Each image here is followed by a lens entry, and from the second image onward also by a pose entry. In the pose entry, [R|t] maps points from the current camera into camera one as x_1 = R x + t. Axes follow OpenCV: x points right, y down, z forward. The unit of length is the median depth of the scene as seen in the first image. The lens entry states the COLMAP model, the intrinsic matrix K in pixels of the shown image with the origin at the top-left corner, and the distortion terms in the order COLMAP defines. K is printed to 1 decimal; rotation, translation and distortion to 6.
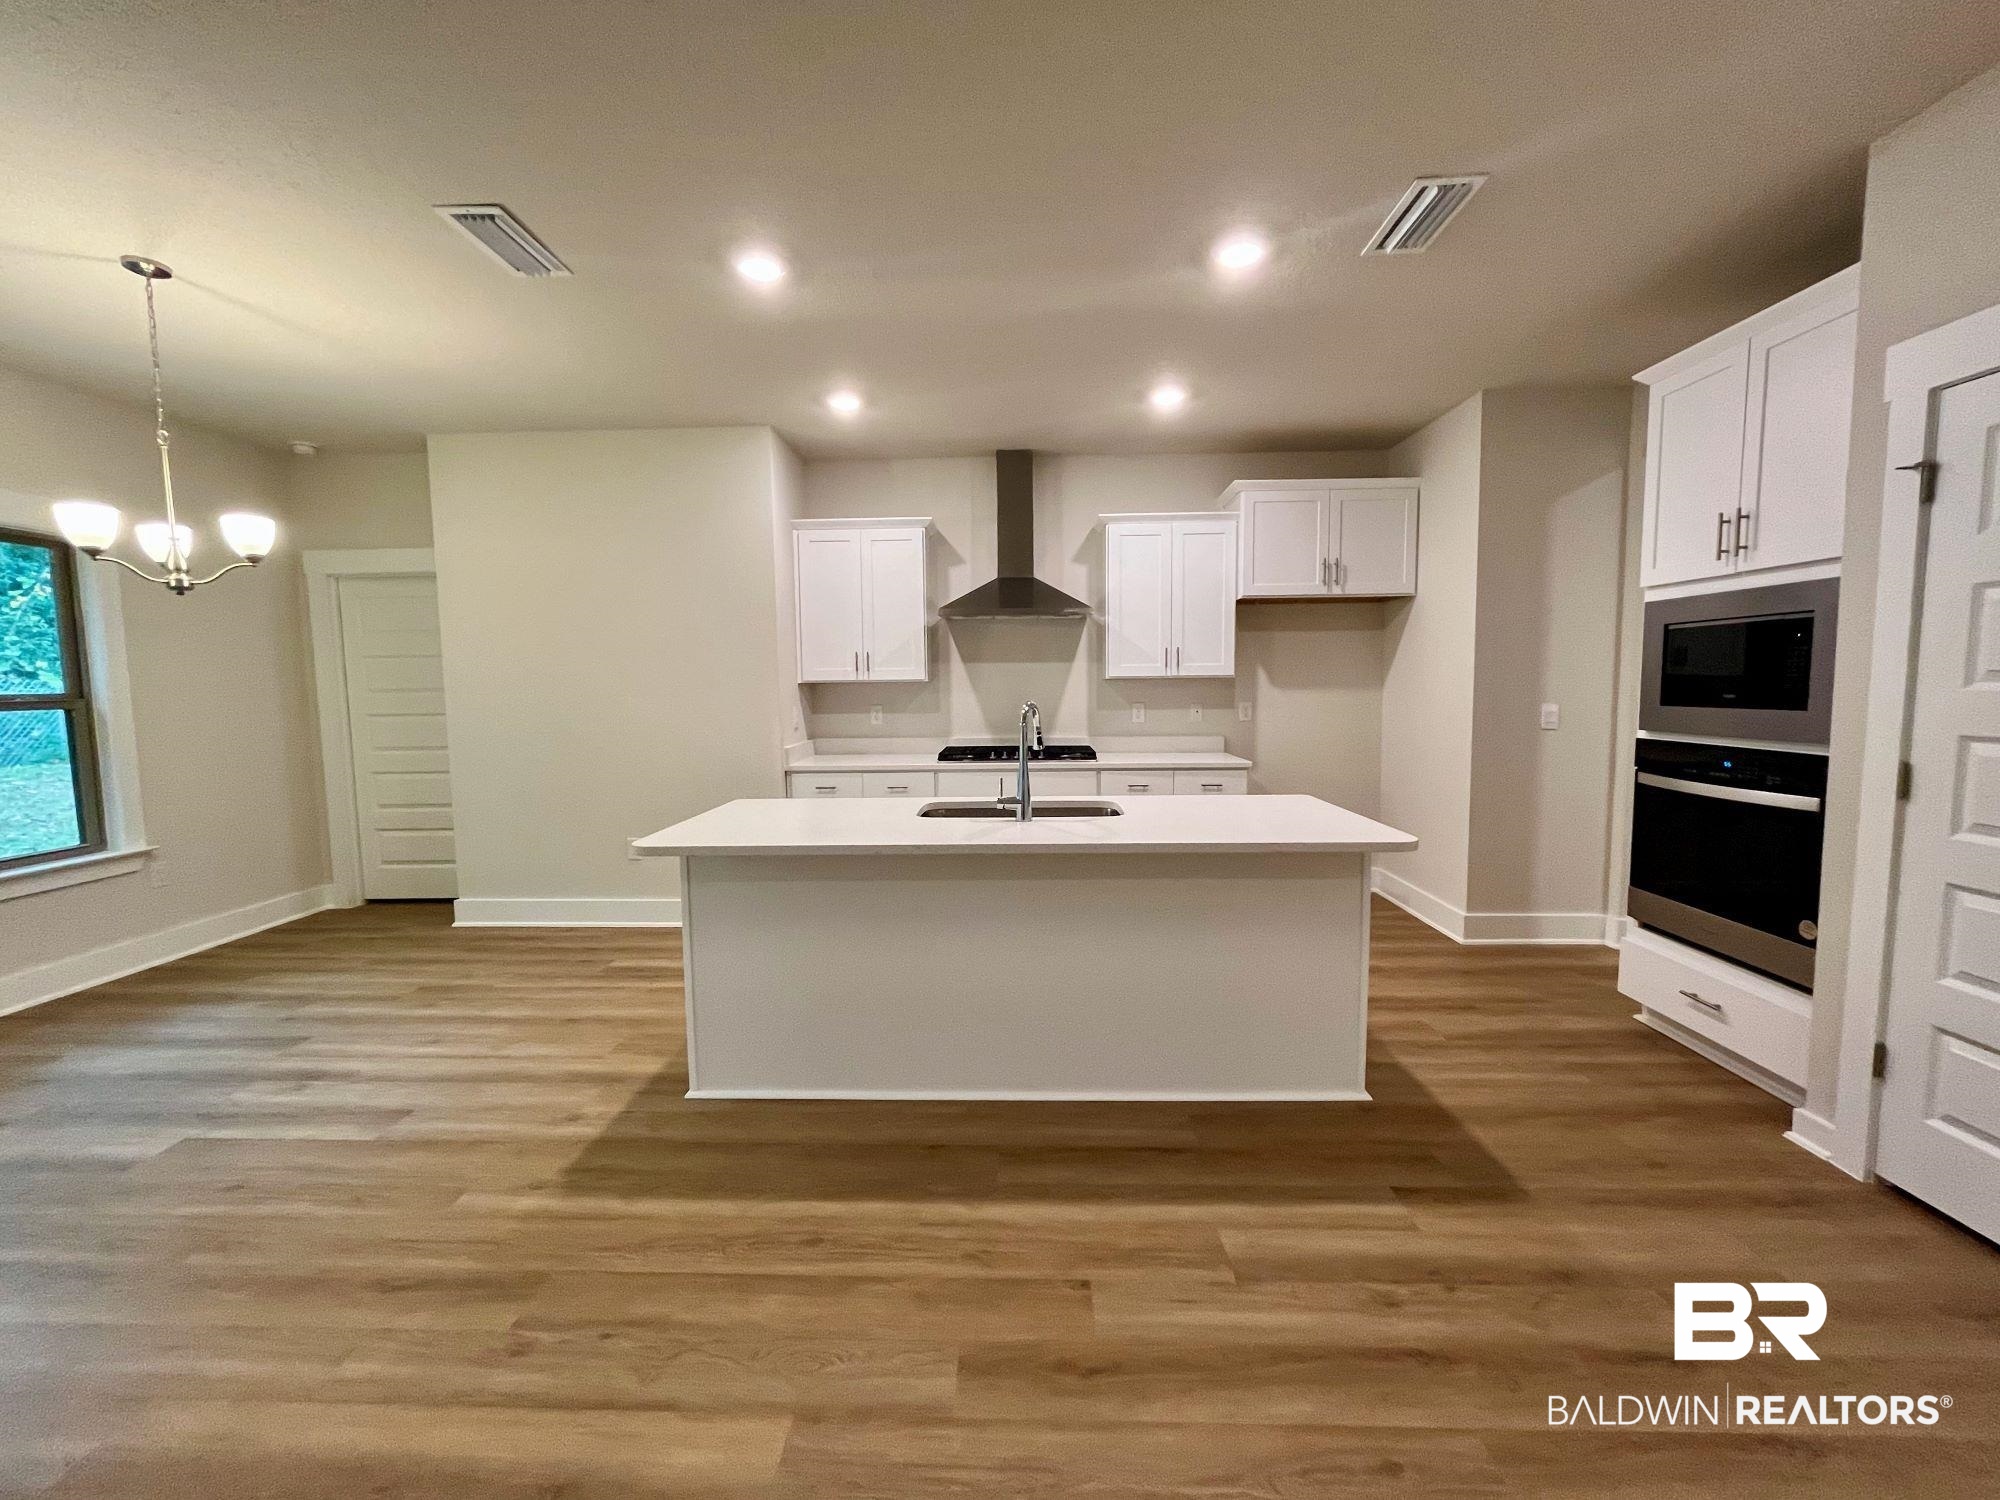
lens RADIAL K [[811.5, 0, 1005.6], [0, 811.5, 749.0], [0, 0, 1]] dist [0.000612, -0.000516]
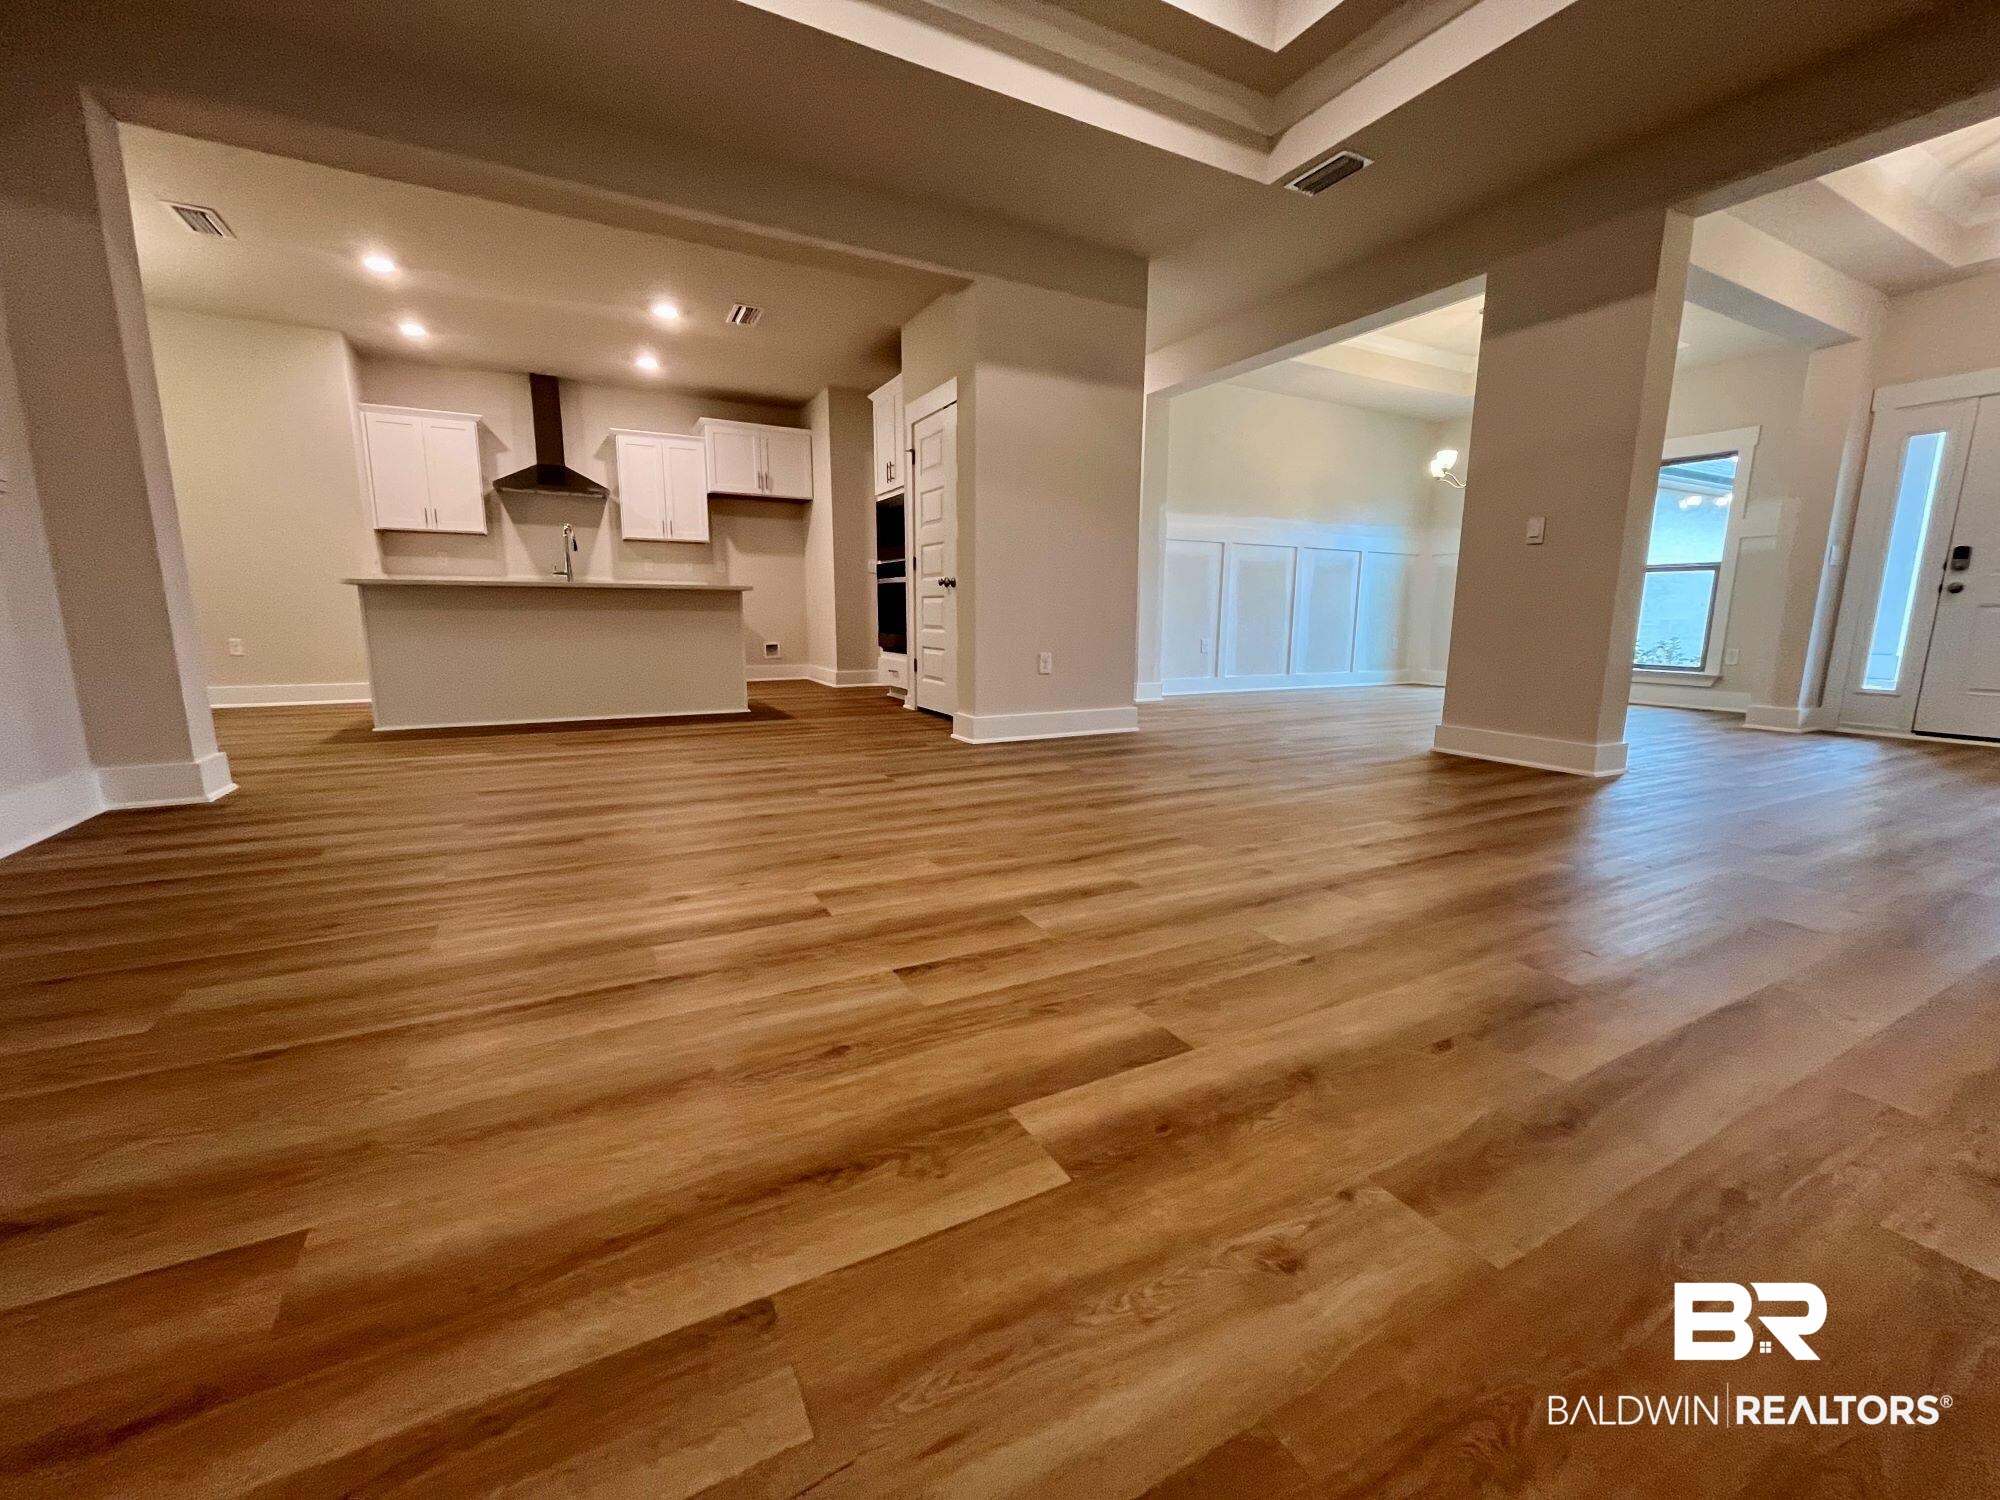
lens RADIAL K [[811.5, 0, 993.7], [0, 811.5, 755.0], [0, 0, 1]] dist [0.000612, -0.000516]
pose [[0.873328, -0.068331, 0.482317, -0.032746], [0.022844, 0.994769, 0.099568, 0.183411], [-0.486597, -0.075938, 0.870320, -0.710917]]
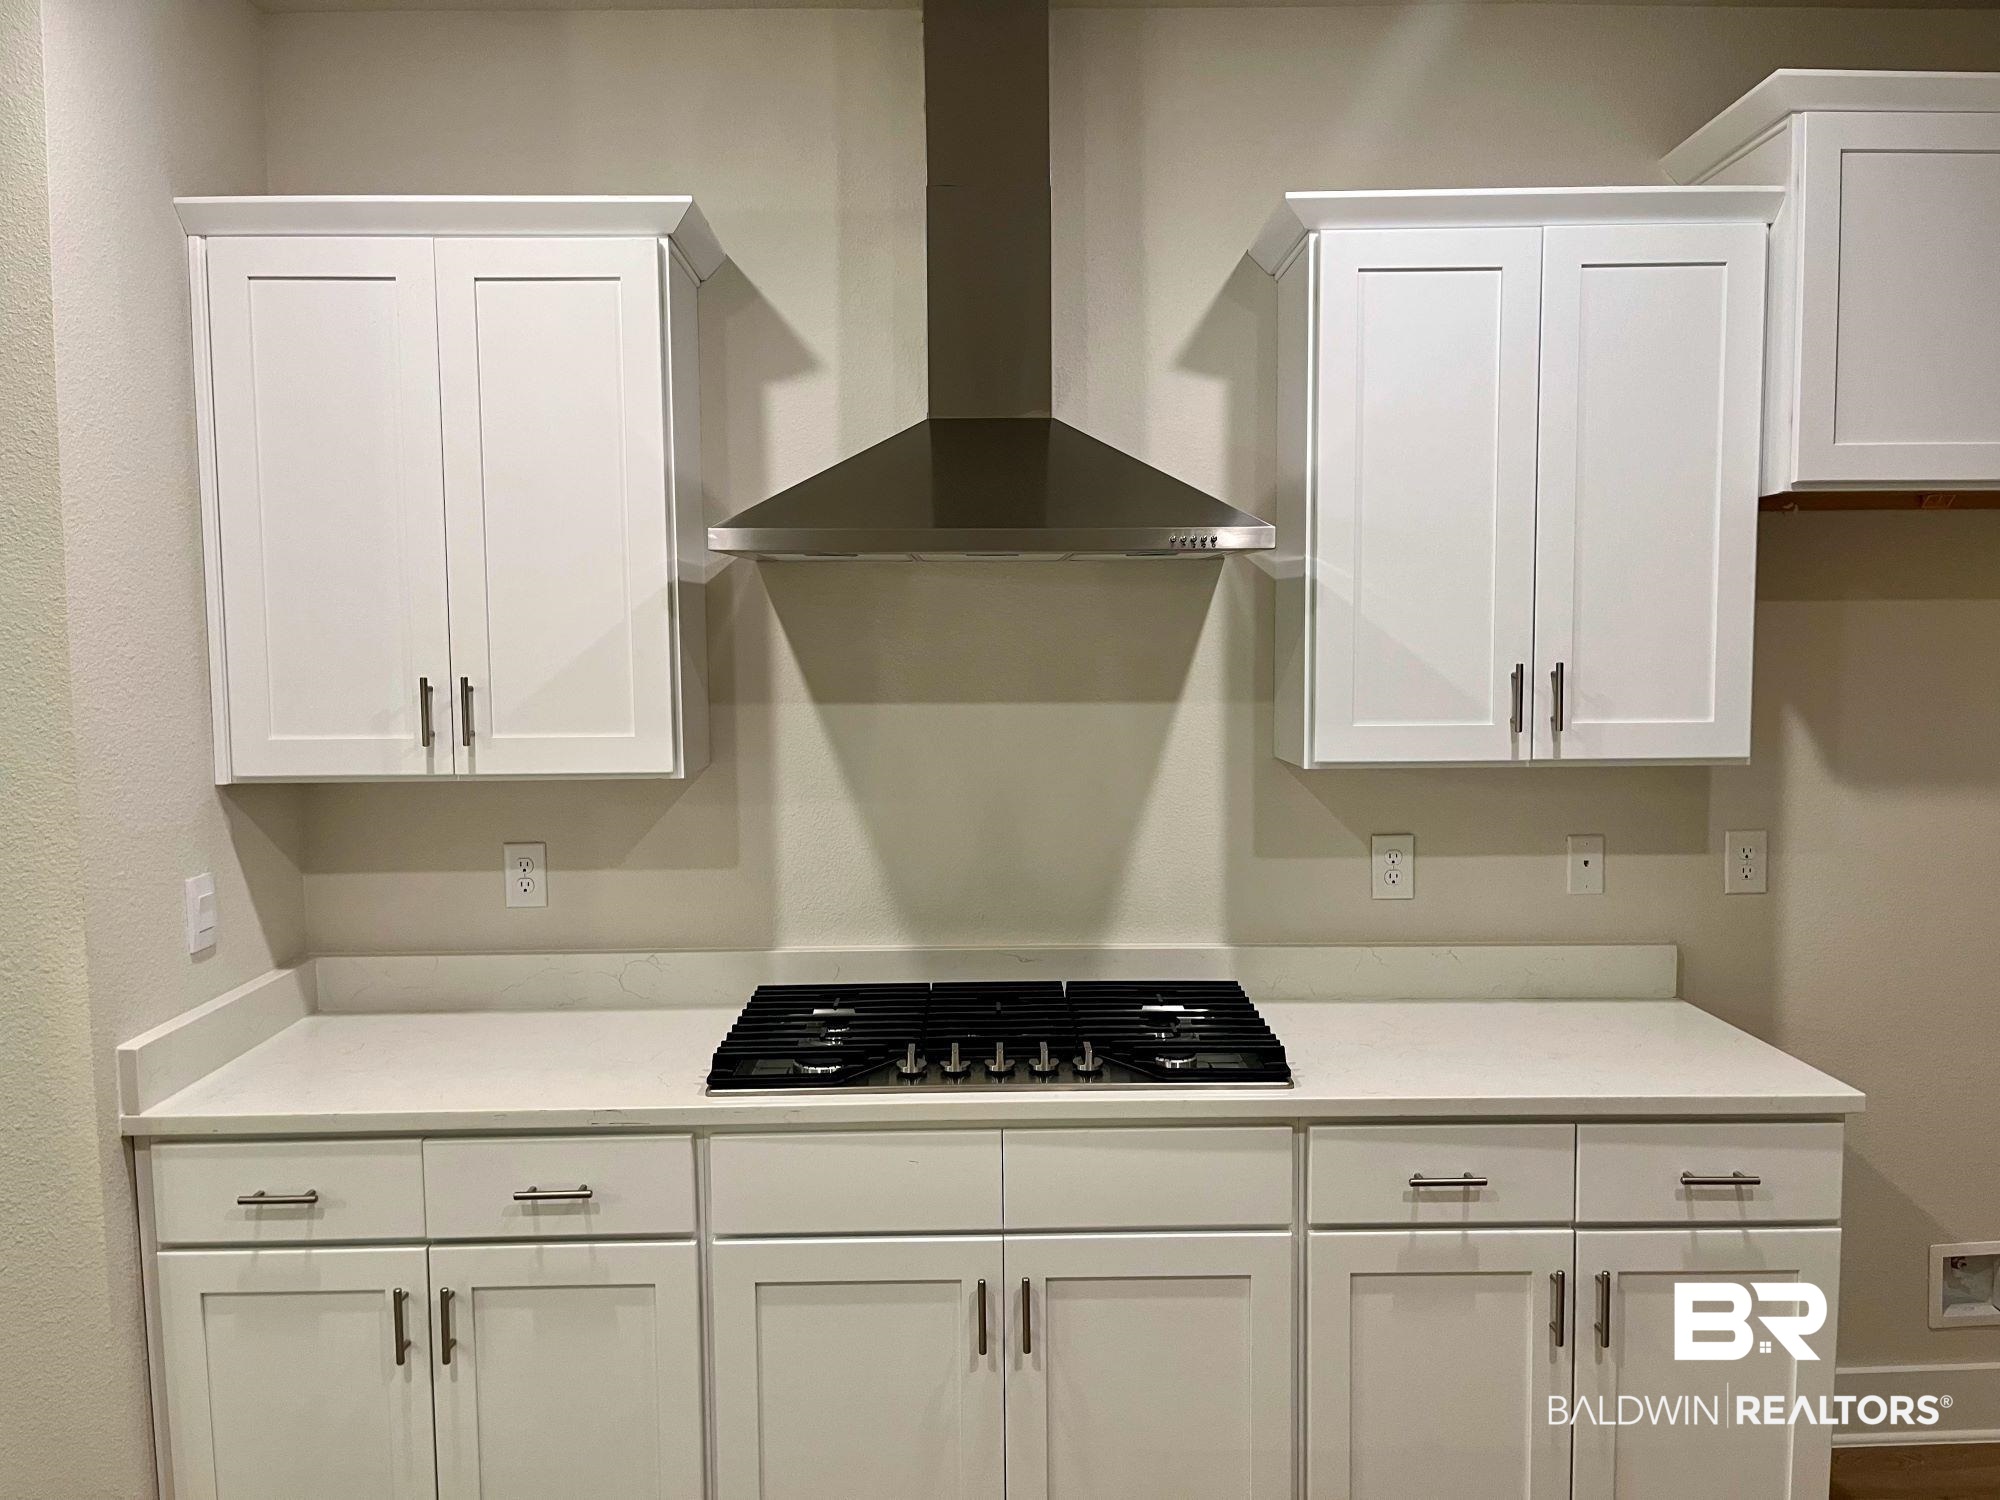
lens RADIAL K [[1313.1, 0, 994.5], [0, 1313.1, 745.0], [0, 0, 1]] dist [0.006191, -0.005384]
pose [[0.999436, -0.001417, 0.033565, -0.002152], [0.001246, 0.999986, 0.005114, -0.097195], [-0.033572, -0.005069, 0.999423, 0.535198]]
